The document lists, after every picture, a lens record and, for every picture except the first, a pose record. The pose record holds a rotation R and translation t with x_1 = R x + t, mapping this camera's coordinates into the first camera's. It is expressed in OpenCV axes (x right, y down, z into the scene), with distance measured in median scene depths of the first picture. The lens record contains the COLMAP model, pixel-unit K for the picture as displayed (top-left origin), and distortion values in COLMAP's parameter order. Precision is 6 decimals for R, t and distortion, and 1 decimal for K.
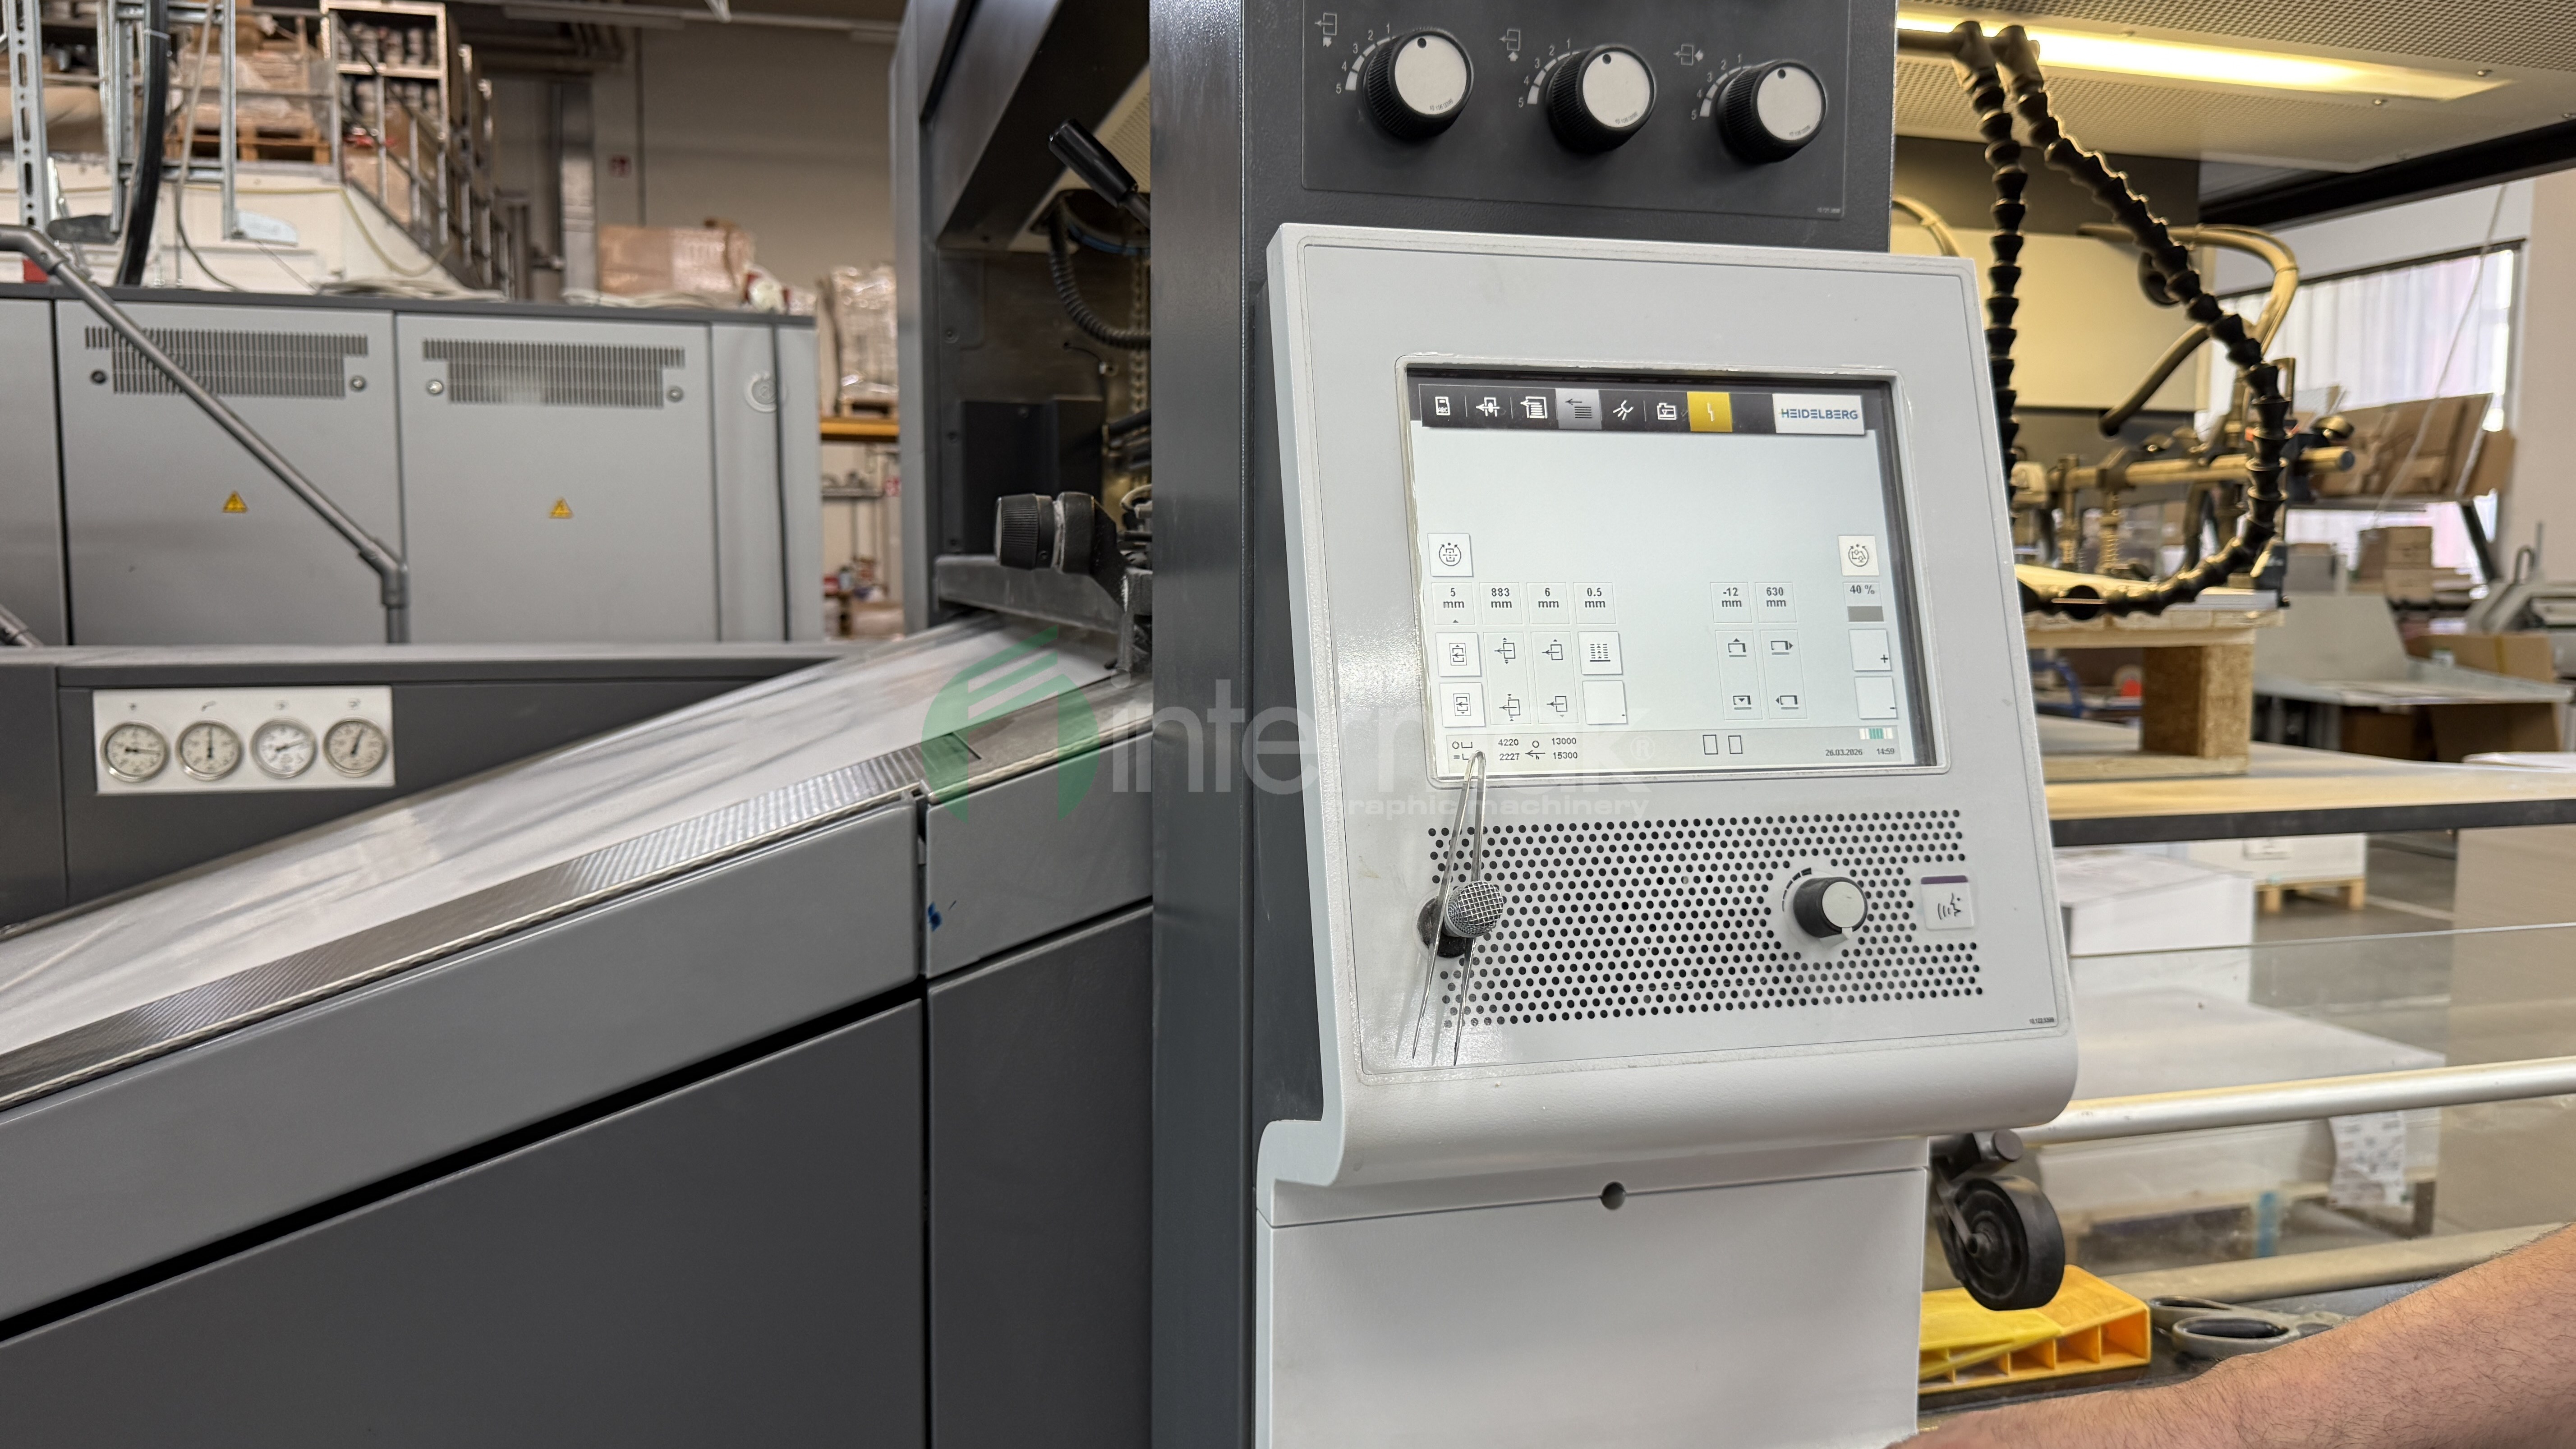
lens RADIAL K [[1830.7, 0, 1282.6], [0, 1830.7, 784.7], [0, 0, 1]] dist [0.044158, -0.055393]
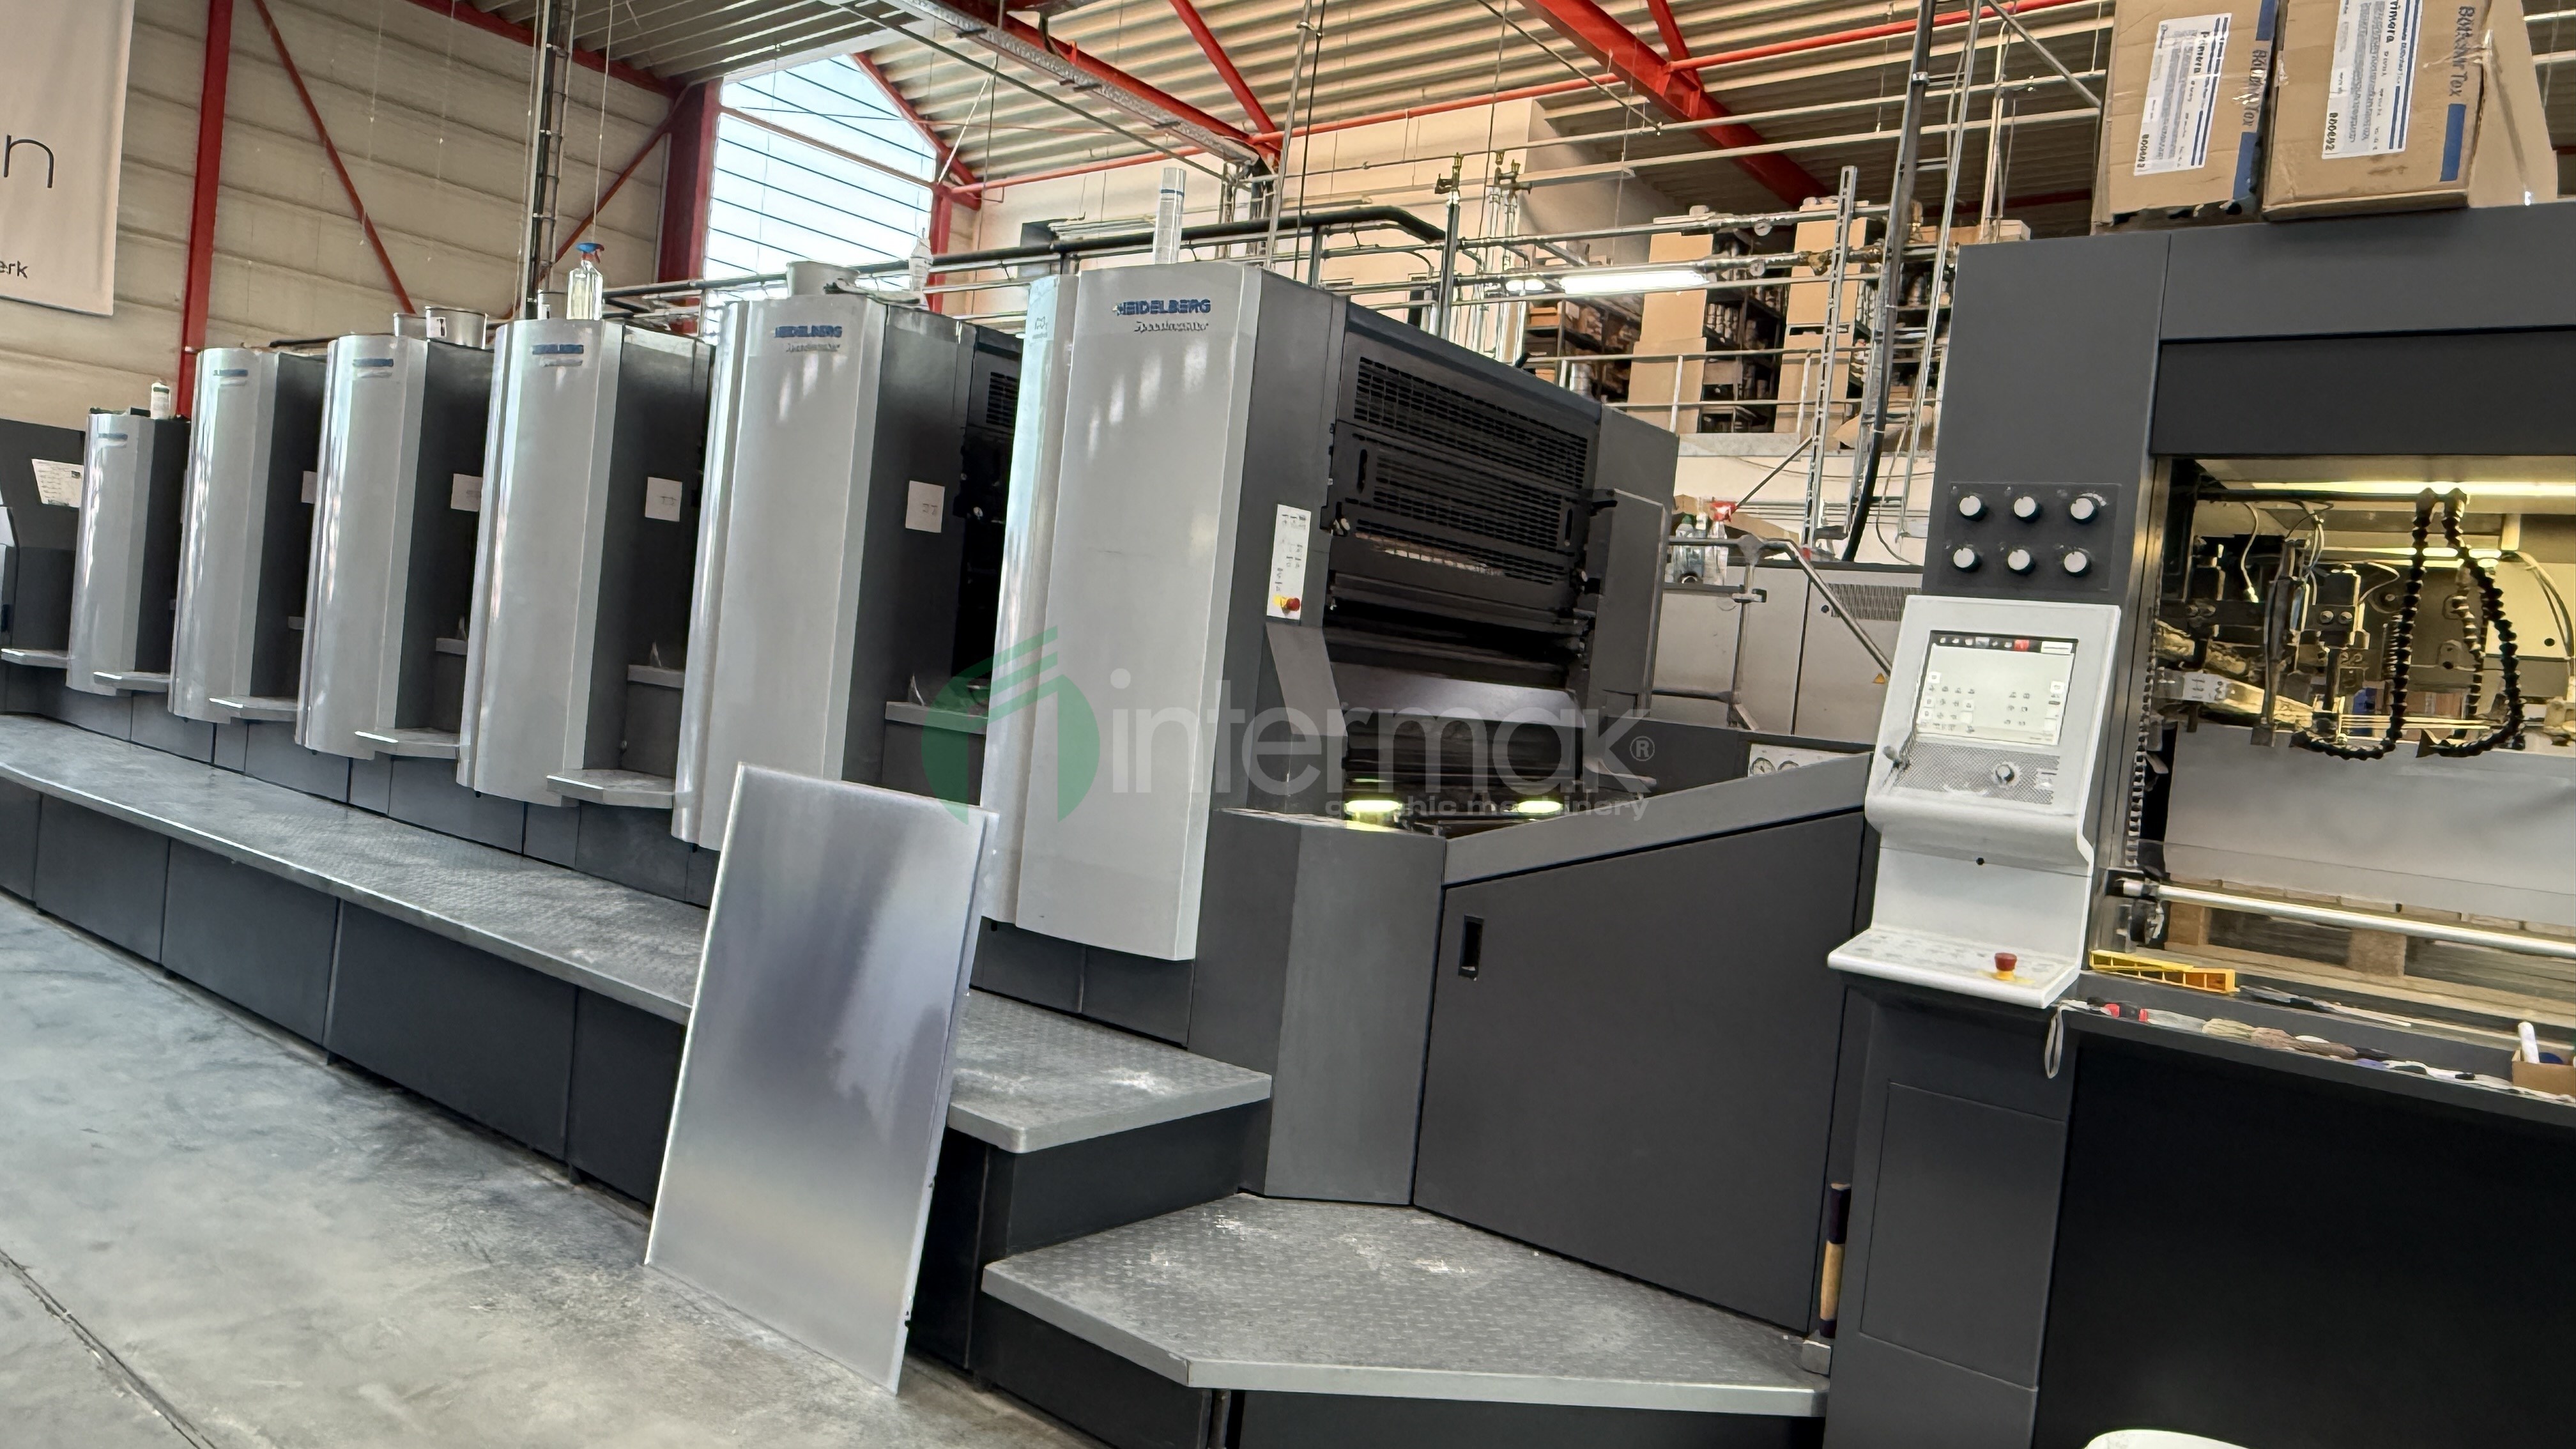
lens RADIAL K [[1710.8, 0, 1280.5], [0, 1710.8, 728.3], [0, 0, 1]] dist [-0.001190, -0.000149]
pose [[0.590563, 0.079485, -0.803067, 0.772358], [-0.190065, 0.980843, -0.042690, 0.141641], [0.784290, 0.177846, 0.594357, -0.792899]]
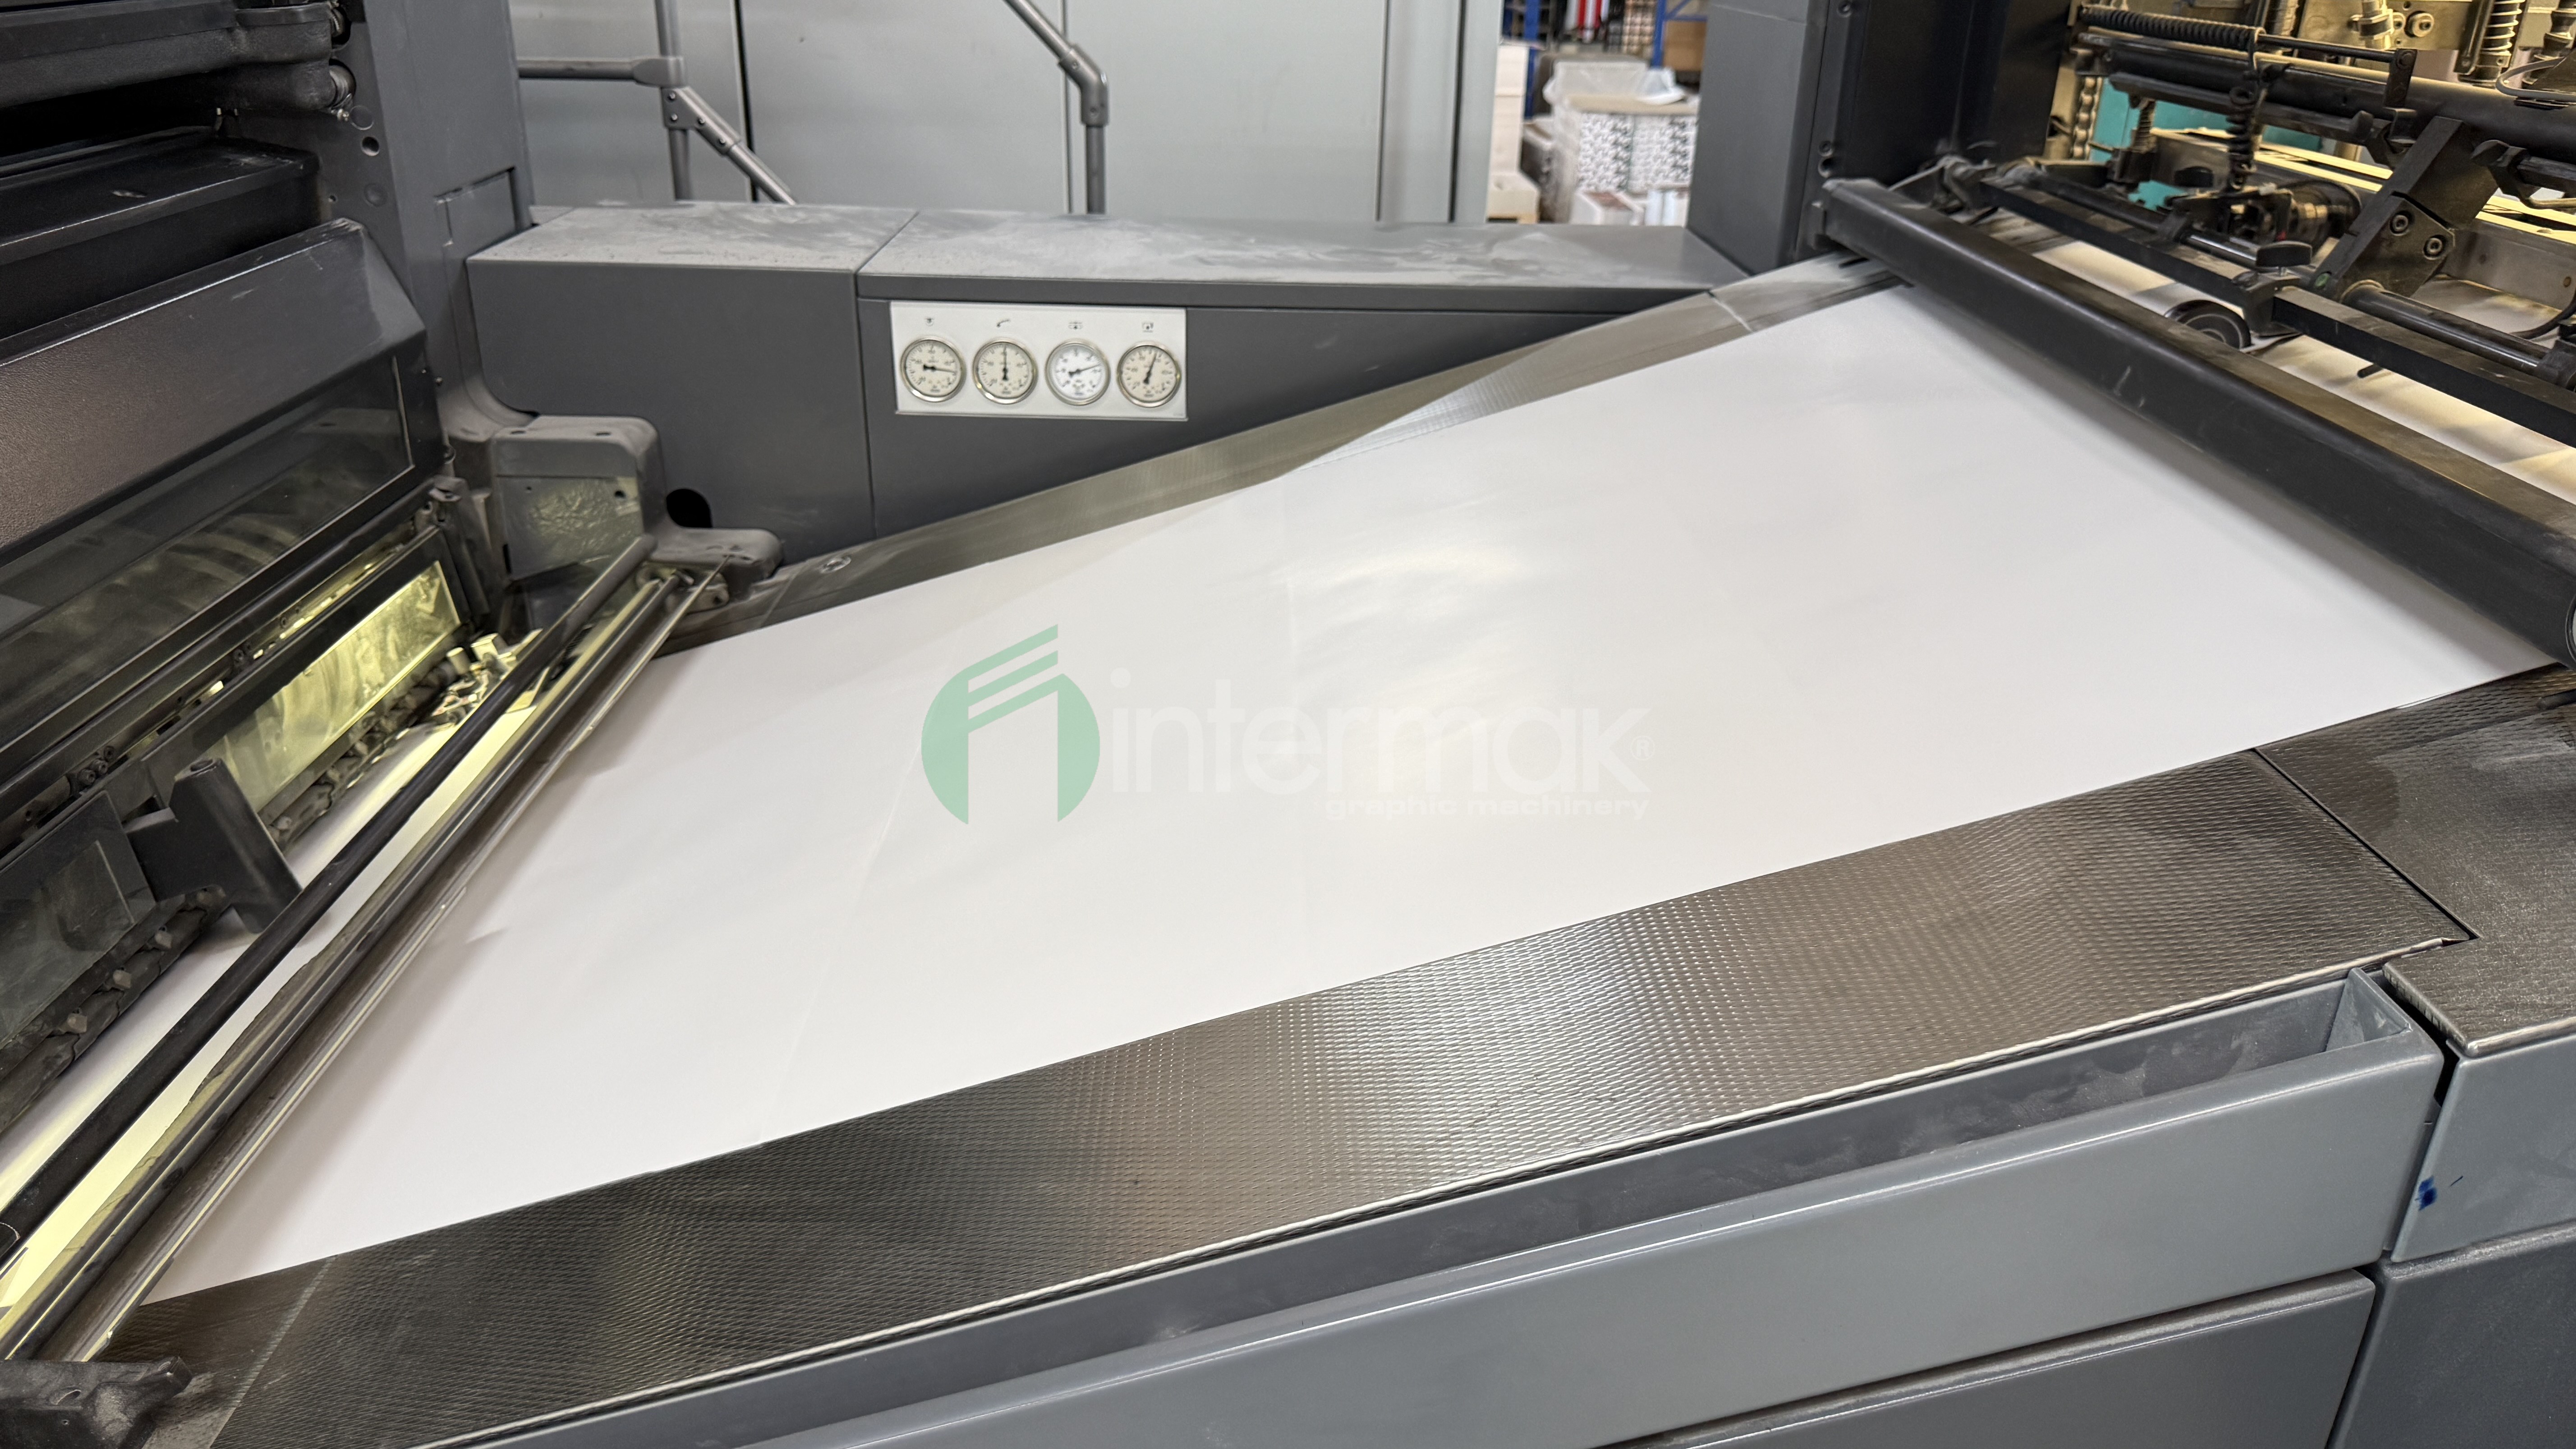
lens RADIAL K [[1830.7, 0, 1301.9], [0, 1830.7, 729.1], [0, 0, 1]] dist [0.044158, -0.055393]
pose [[0.970552, 0.114168, -0.212120, -0.219212], [-0.045145, 0.951161, 0.305375, -0.136060], [0.236624, -0.286806, 0.928306, 0.126620]]
